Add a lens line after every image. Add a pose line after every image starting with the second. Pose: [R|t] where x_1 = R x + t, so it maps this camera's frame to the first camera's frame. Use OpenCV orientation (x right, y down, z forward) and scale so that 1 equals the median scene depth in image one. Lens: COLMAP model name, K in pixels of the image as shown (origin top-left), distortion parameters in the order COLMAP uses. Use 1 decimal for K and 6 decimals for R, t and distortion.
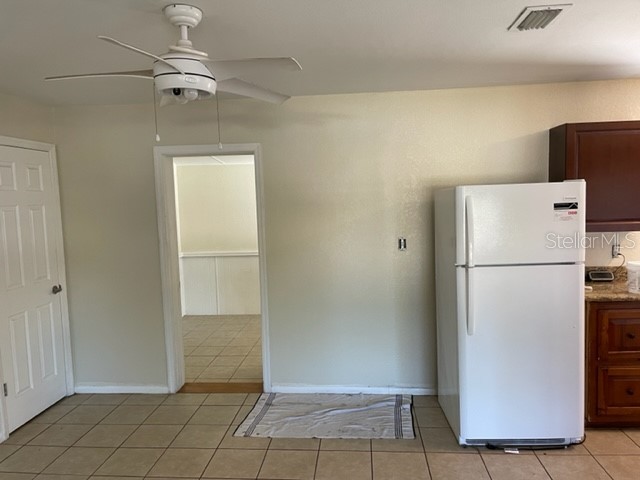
lens RADIAL K [[486.5, 0, 316.0], [0, 486.5, 242.5], [0, 0, 1]] dist [0.100934, -0.137290]
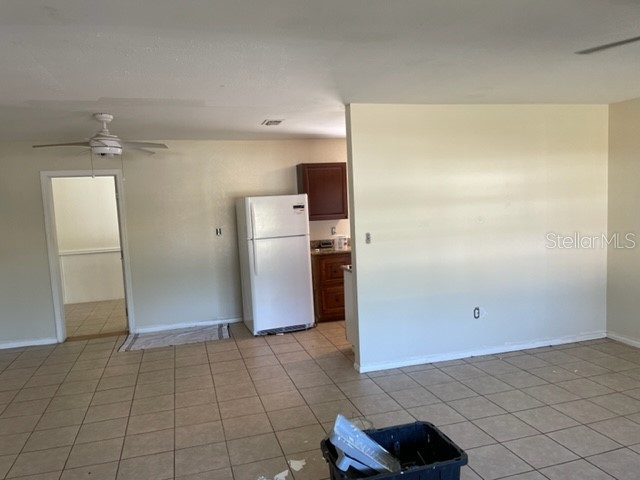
lens RADIAL K [[486.5, 0, 316.0], [0, 486.5, 242.5], [0, 0, 1]] dist [0.100934, -0.137290]
pose [[0.931580, -0.045781, 0.360643, -0.133607], [0.049857, 0.998754, -0.002003, 0.069741], [-0.360102, 0.019846, 0.932702, -0.774050]]
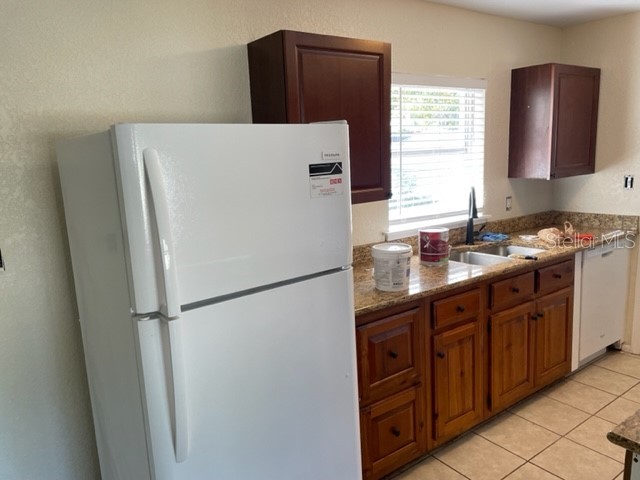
lens RADIAL K [[489.7, 0, 320.0], [0, 489.7, 240.0], [0, 0, 1]] dist [0.104496, -0.127597]
pose [[0.752645, -0.118852, 0.647611, 0.125746], [0.076961, 0.992711, 0.092743, -0.041903], [-0.653913, -0.019962, 0.756306, 0.529931]]
